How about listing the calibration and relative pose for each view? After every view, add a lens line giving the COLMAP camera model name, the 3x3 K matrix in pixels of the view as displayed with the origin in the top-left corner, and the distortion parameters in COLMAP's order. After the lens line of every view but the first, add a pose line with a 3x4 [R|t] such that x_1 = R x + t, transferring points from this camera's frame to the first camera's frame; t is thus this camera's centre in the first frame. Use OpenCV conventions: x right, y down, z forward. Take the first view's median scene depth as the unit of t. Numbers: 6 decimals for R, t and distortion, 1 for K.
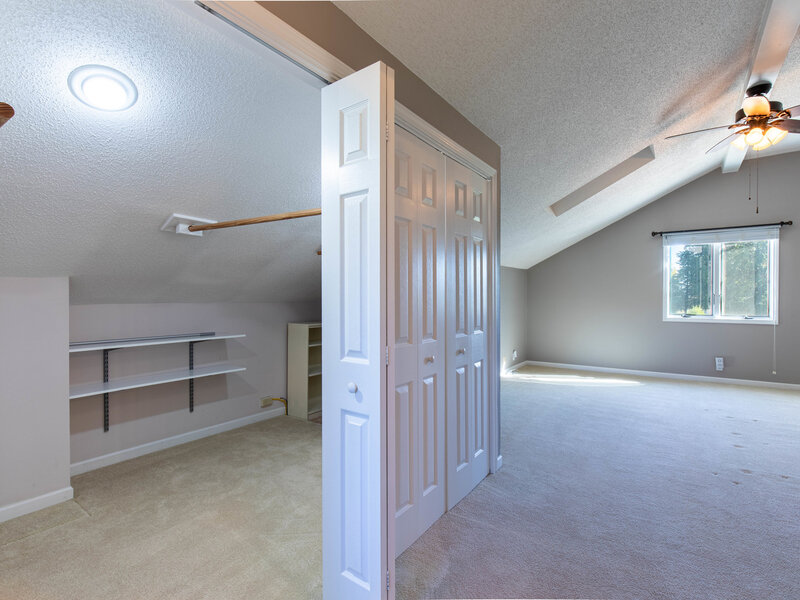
lens RADIAL K [[402.9, 0, 403.8], [0, 402.9, 303.2], [0, 0, 1]] dist [0.016789, -0.000010]
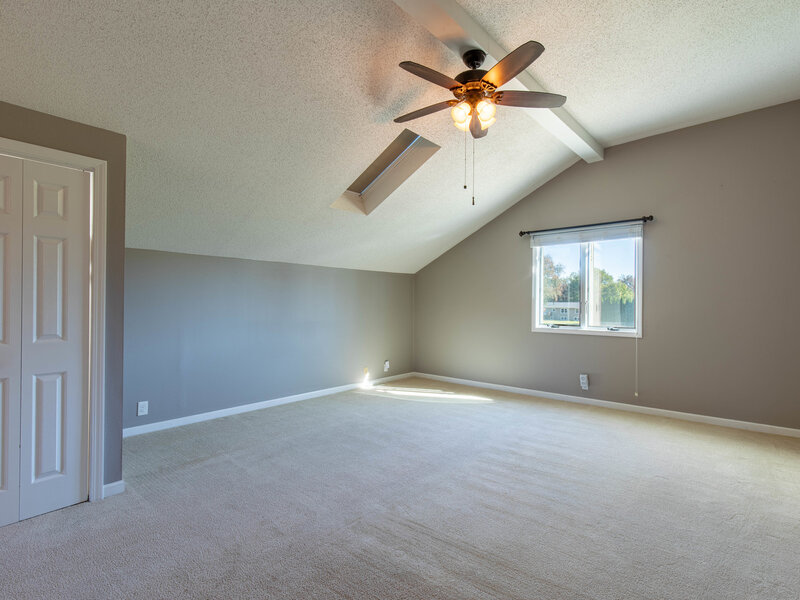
lens RADIAL K [[402.9, 0, 403.8], [0, 402.9, 303.2], [0, 0, 1]] dist [0.016789, -0.000010]
pose [[0.992607, 0.006974, -0.121172, 0.498959], [-0.008935, 0.999838, -0.015649, -0.001544], [0.121043, 0.016616, 0.992508, 0.096828]]
